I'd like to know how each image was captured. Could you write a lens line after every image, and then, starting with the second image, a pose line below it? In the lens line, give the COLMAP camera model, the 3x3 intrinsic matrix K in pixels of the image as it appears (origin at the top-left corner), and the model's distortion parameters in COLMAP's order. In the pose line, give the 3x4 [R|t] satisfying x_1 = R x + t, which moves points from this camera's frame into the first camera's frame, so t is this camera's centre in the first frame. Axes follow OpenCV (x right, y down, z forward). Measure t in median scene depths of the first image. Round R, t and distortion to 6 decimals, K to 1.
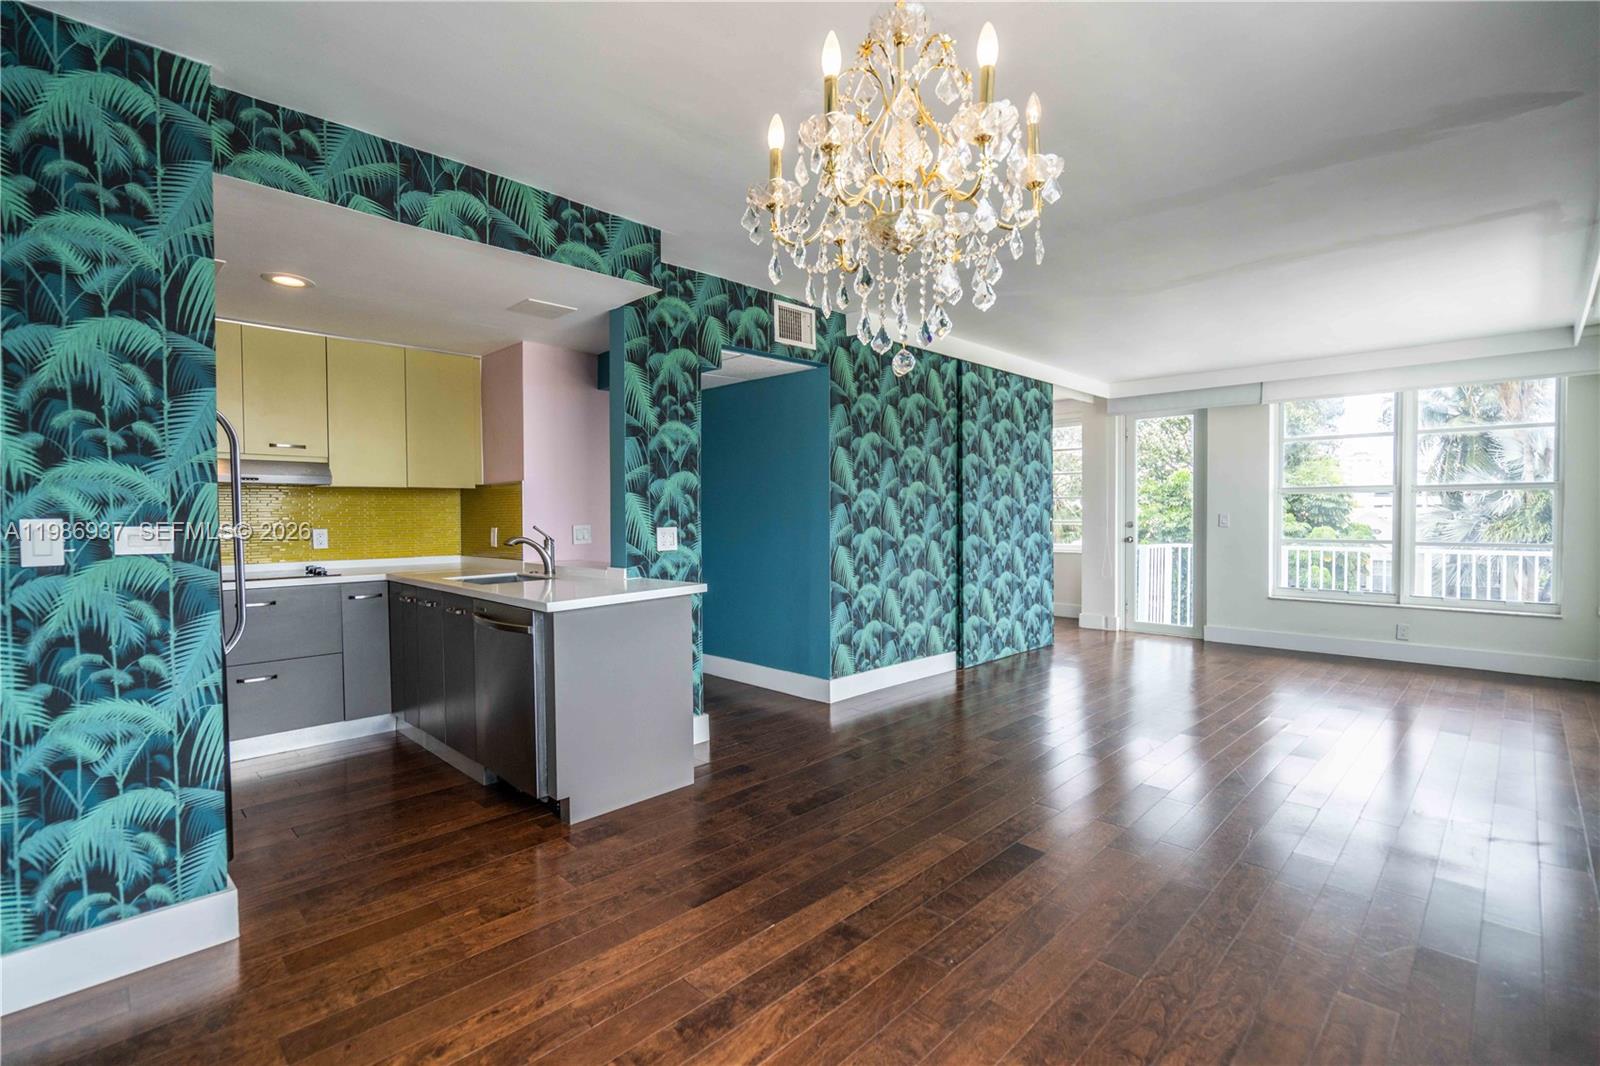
lens RADIAL K [[732.7, 0, 802.5], [0, 732.7, 529.1], [0, 0, 1]] dist [-0.000879, -0.000062]
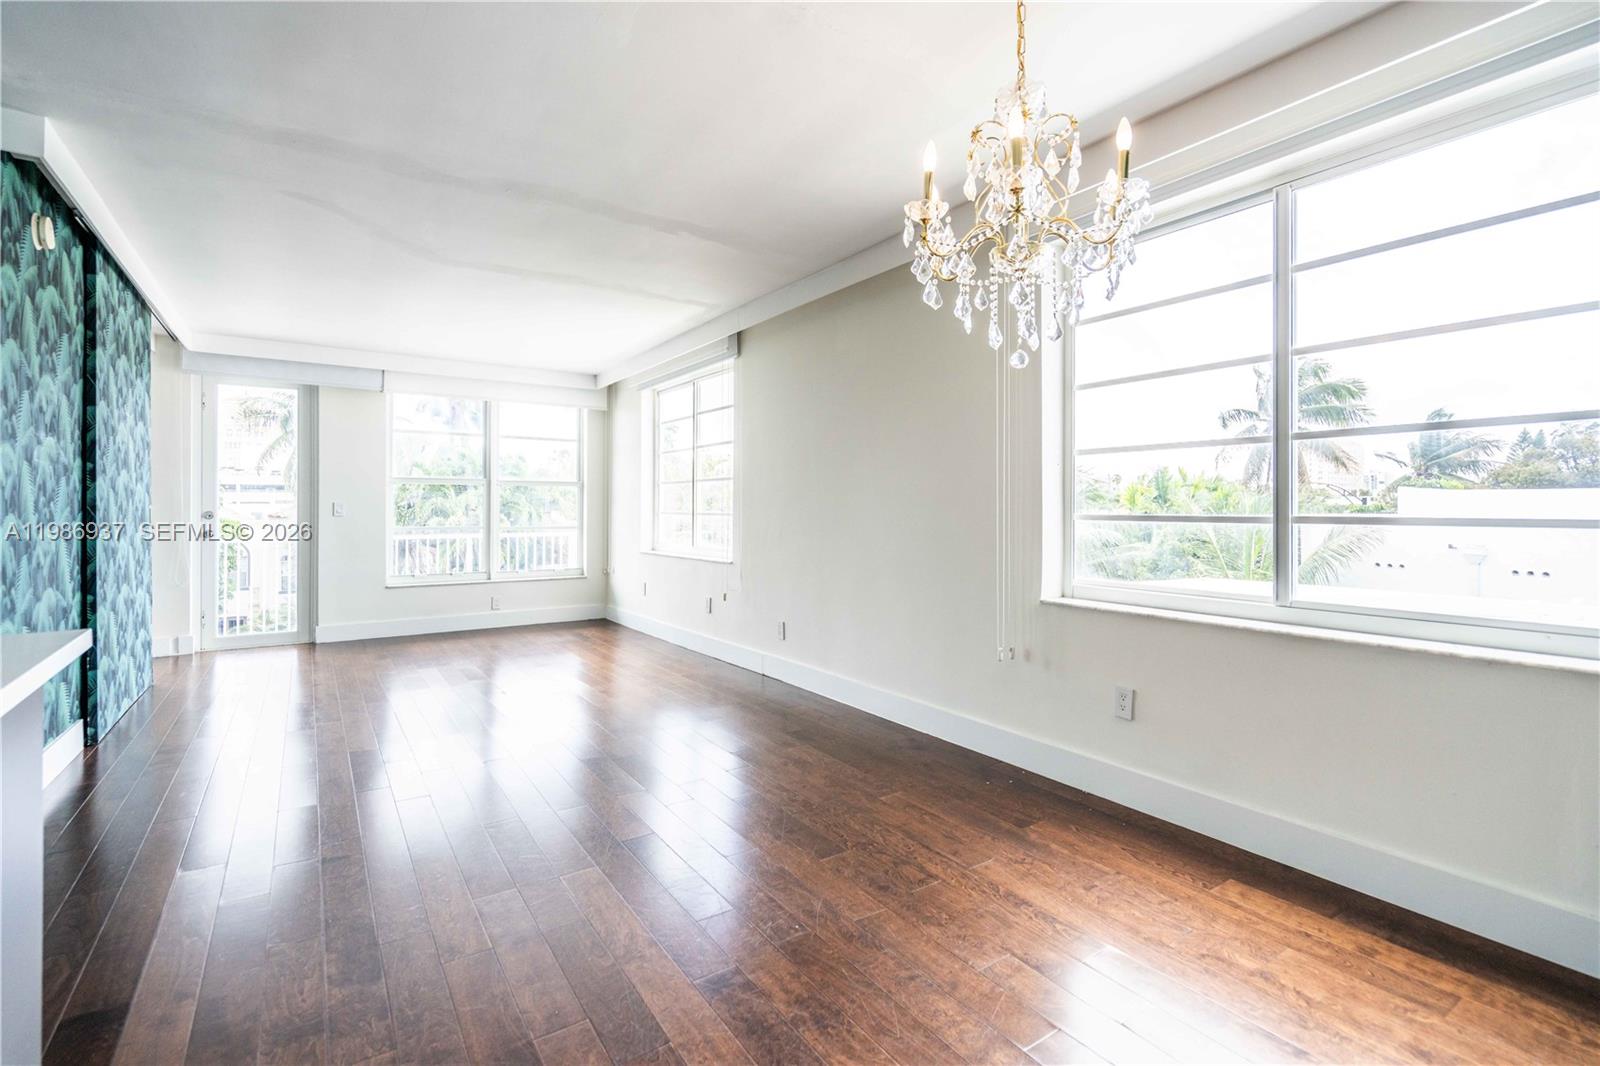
lens RADIAL K [[747.8, 0, 803.2], [0, 747.8, 508.9], [0, 0, 1]] dist [0.021001, 0.000042]
pose [[0.192510, 0.003659, 0.981288, -0.458683], [0.018081, 0.999810, -0.007275, 0.009324], [-0.981128, 0.019143, 0.192407, 0.432566]]
